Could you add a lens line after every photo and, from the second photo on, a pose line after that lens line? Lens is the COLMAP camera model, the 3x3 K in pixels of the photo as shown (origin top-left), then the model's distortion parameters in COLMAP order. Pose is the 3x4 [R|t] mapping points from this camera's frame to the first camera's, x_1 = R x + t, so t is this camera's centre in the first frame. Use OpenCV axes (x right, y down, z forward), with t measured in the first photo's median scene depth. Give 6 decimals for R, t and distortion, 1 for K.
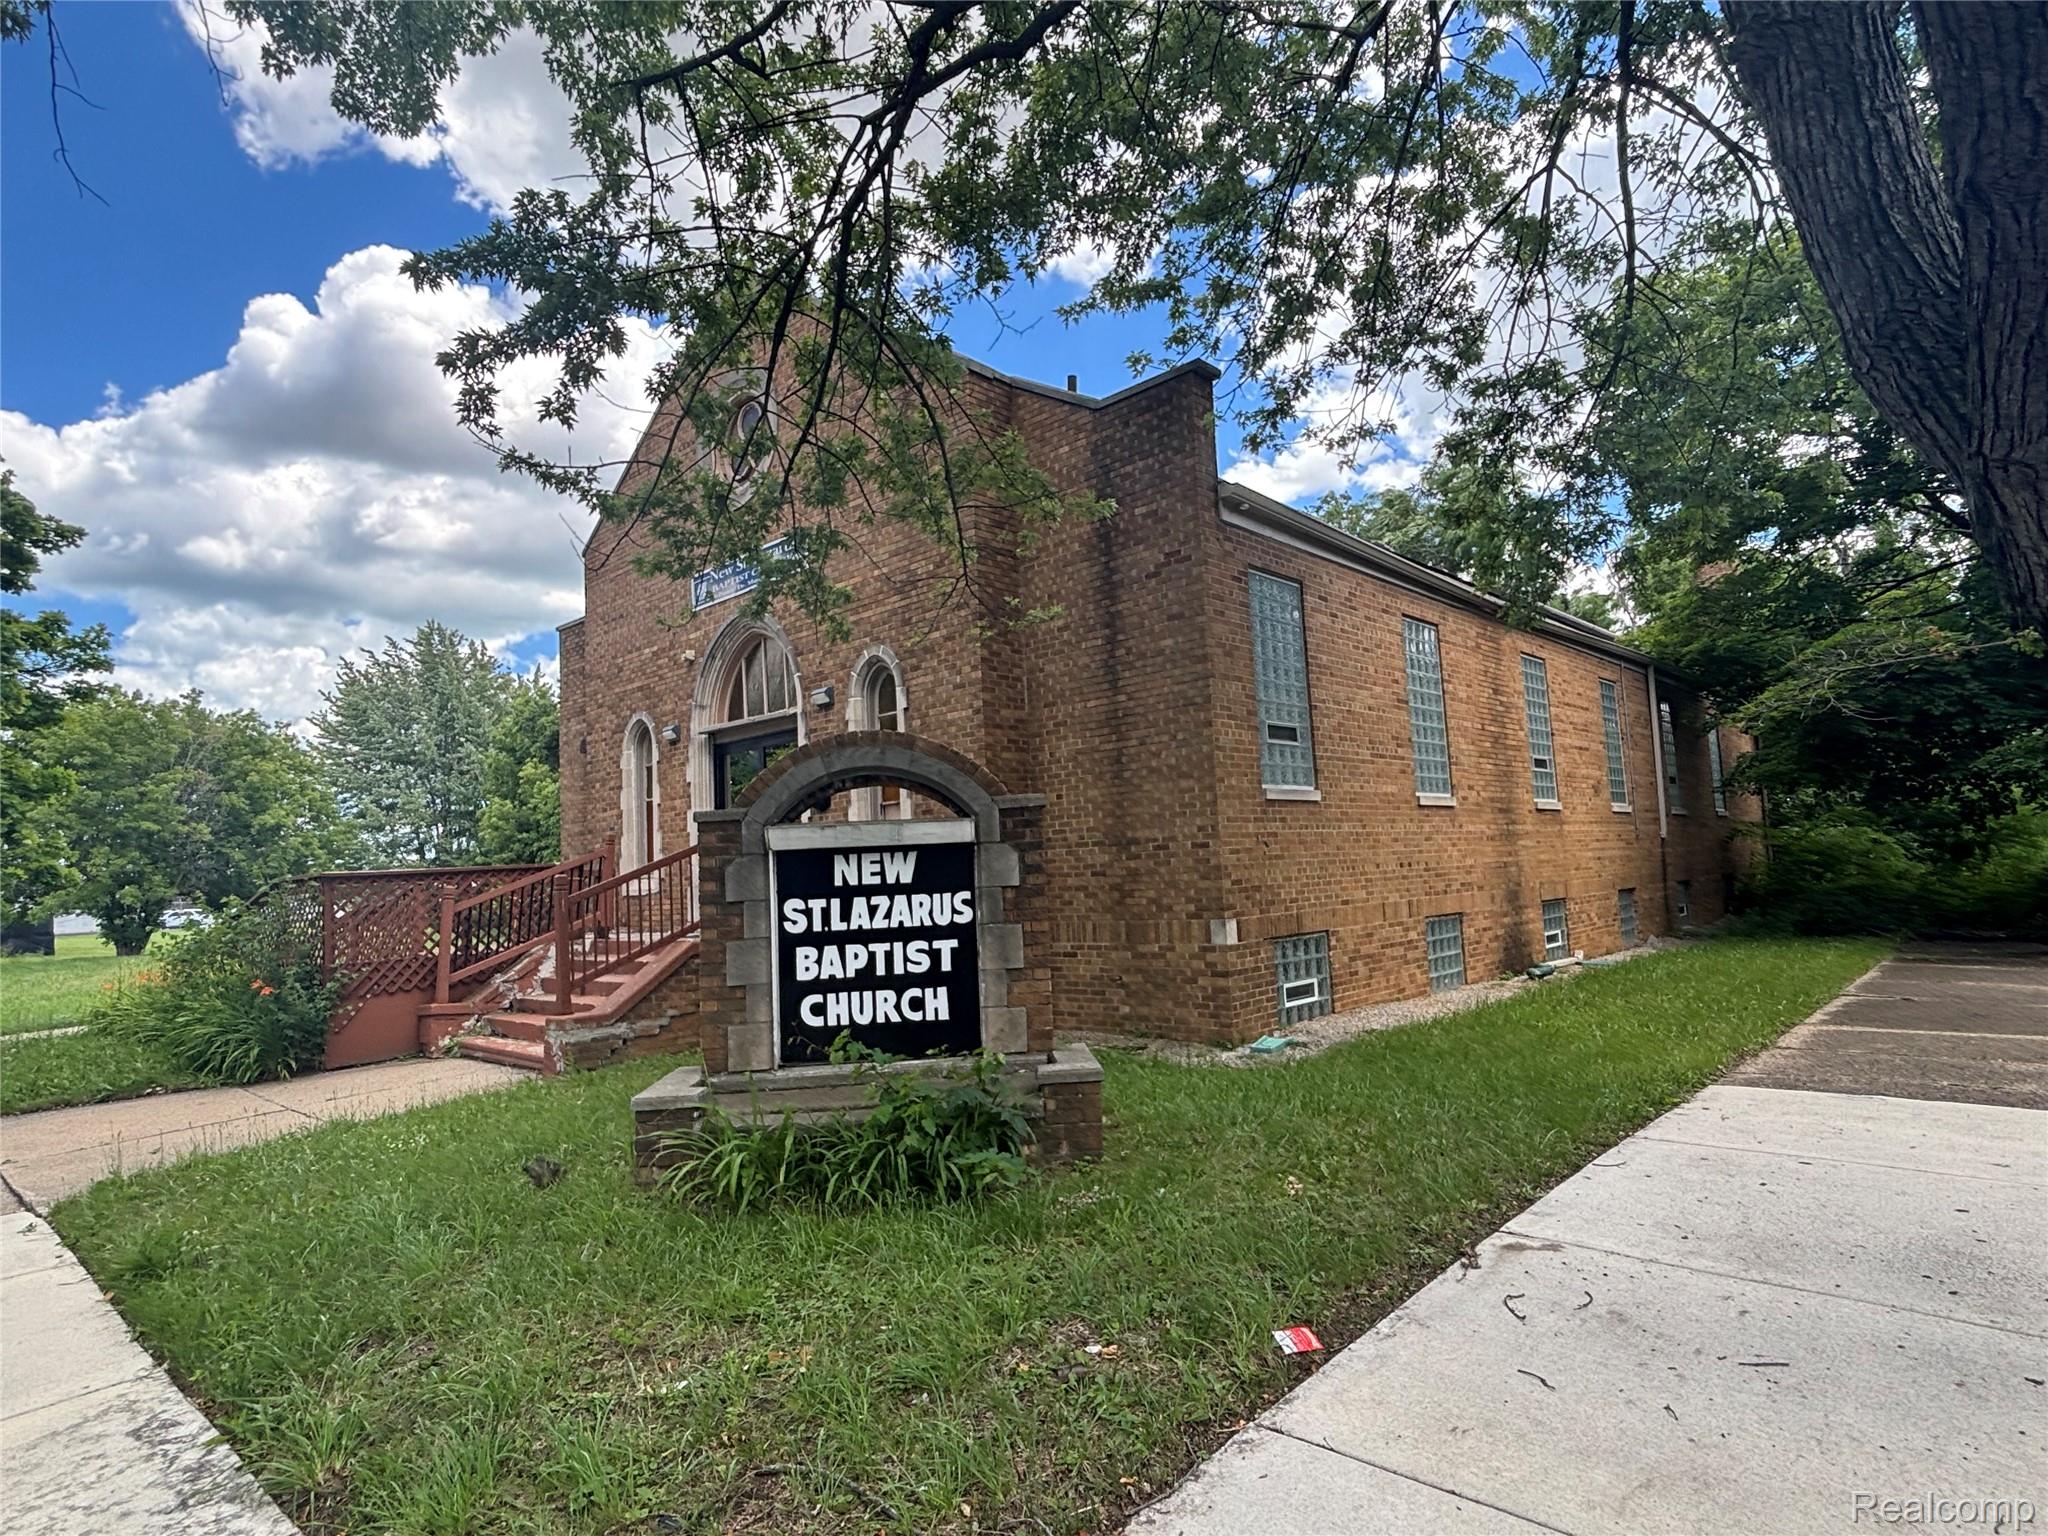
lens RADIAL K [[1097.0, 0, 1034.5], [0, 1097.0, 761.8], [0, 0, 1]] dist [0.008157, -0.006520]
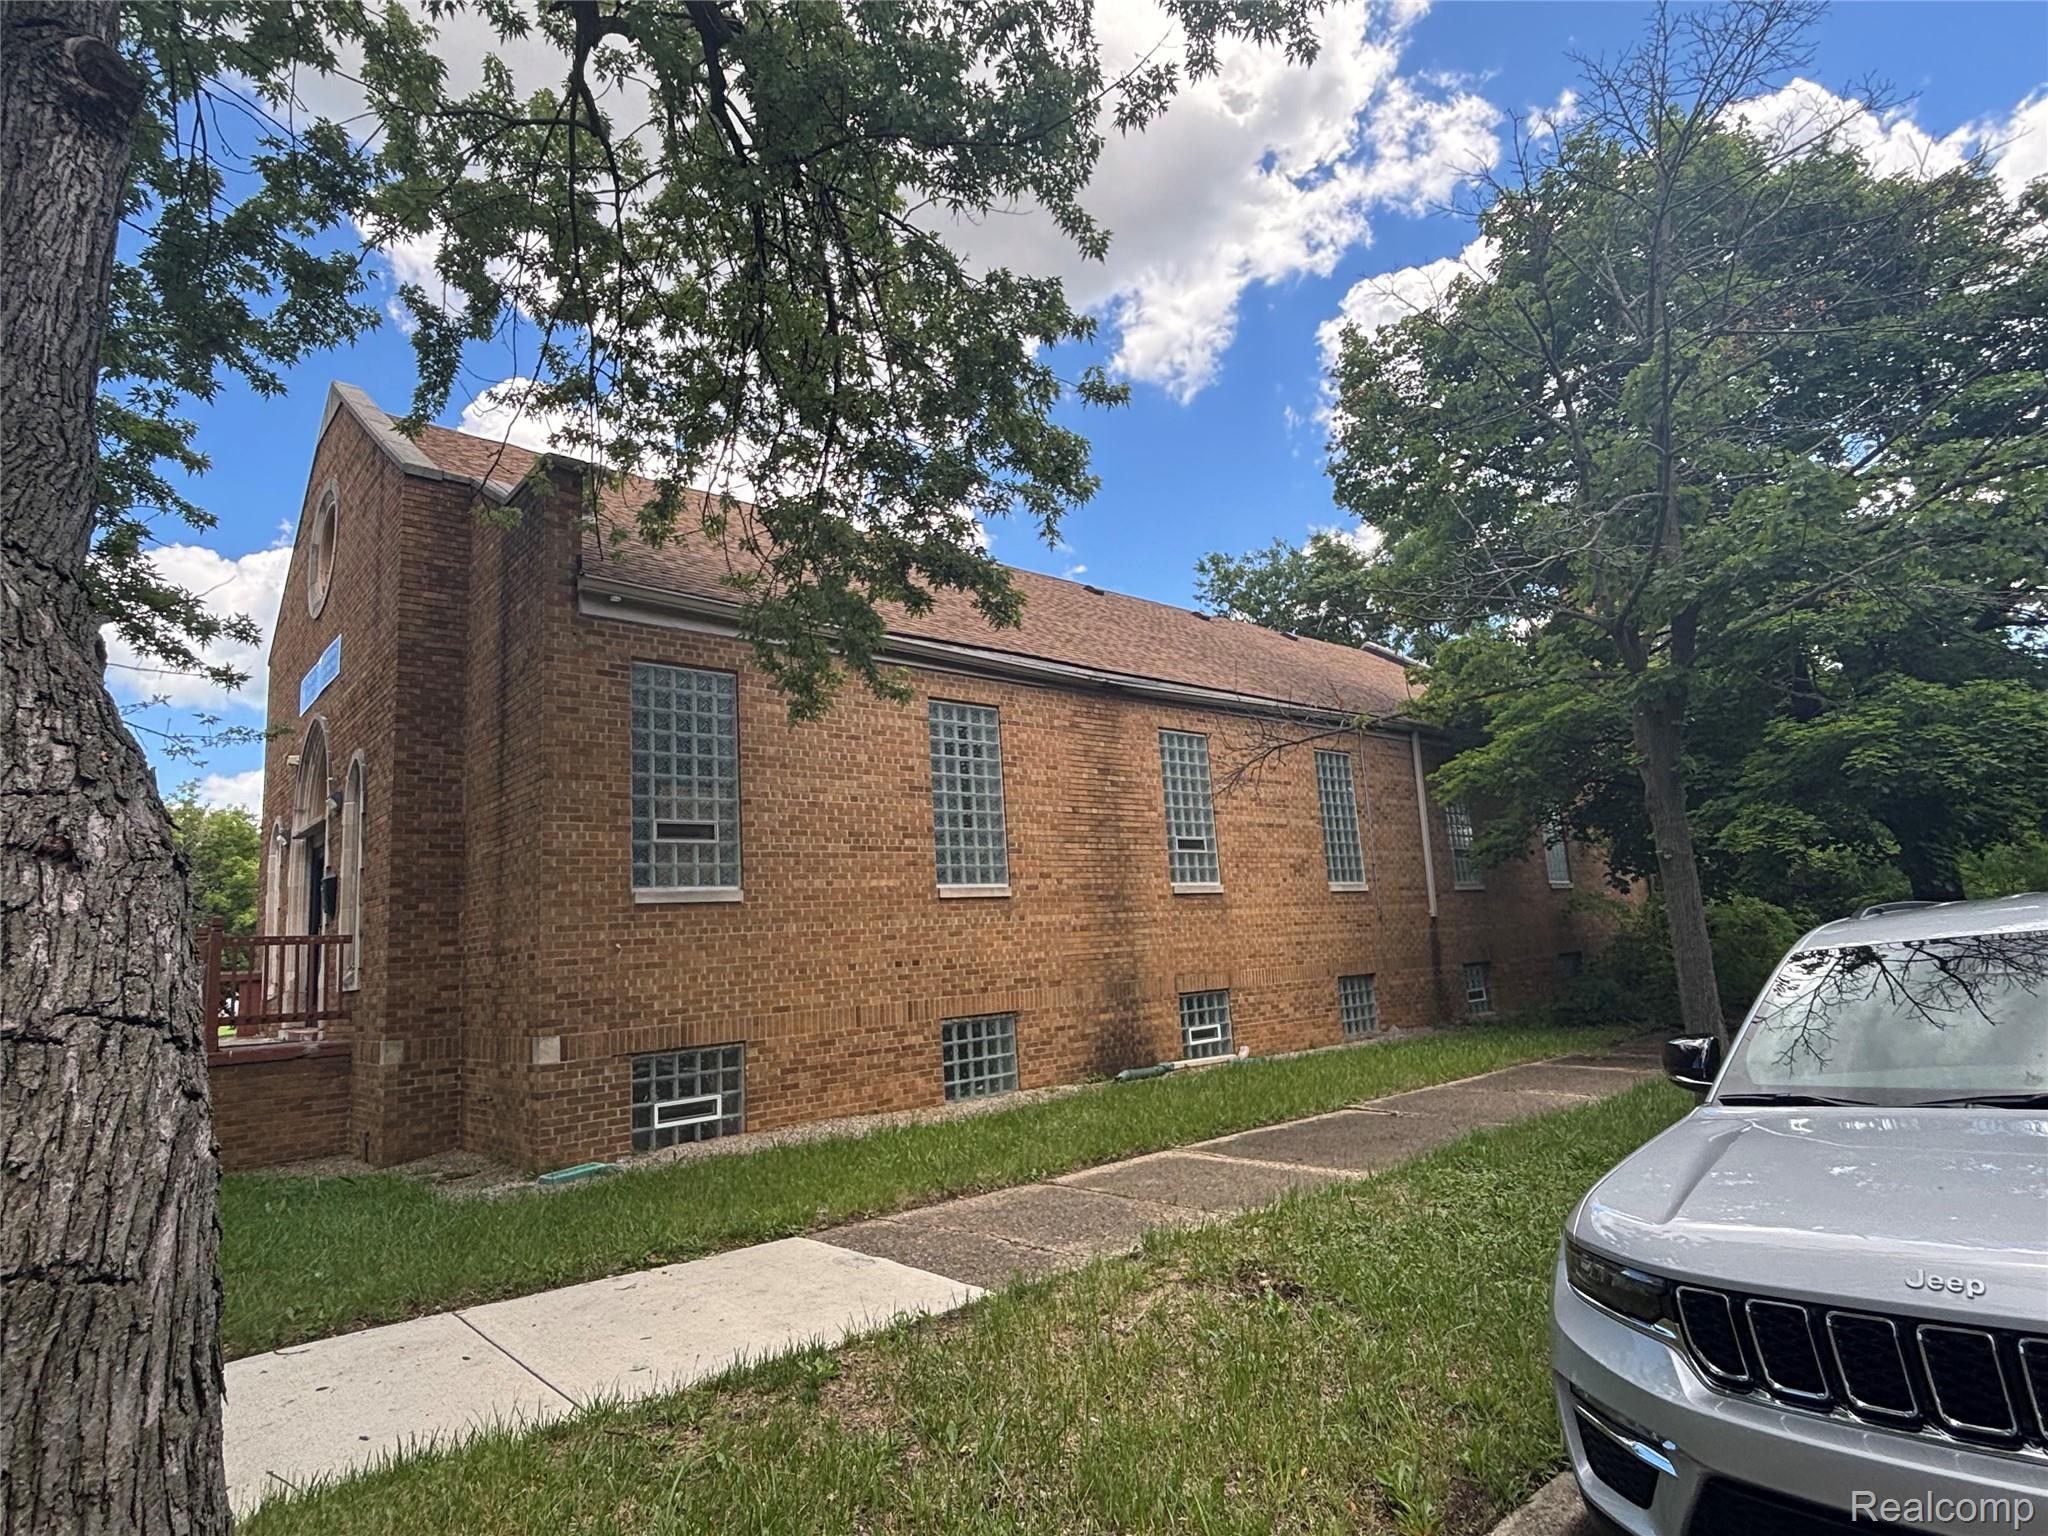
lens RADIAL K [[1097.0, 0, 1026.0], [0, 1097.0, 763.6], [0, 0, 1]] dist [0.008157, -0.006520]
pose [[0.996233, -0.032315, -0.080476, 0.503321], [0.026952, 0.997398, -0.066859, -0.010949], [0.082427, 0.064438, 0.994512, 0.066420]]
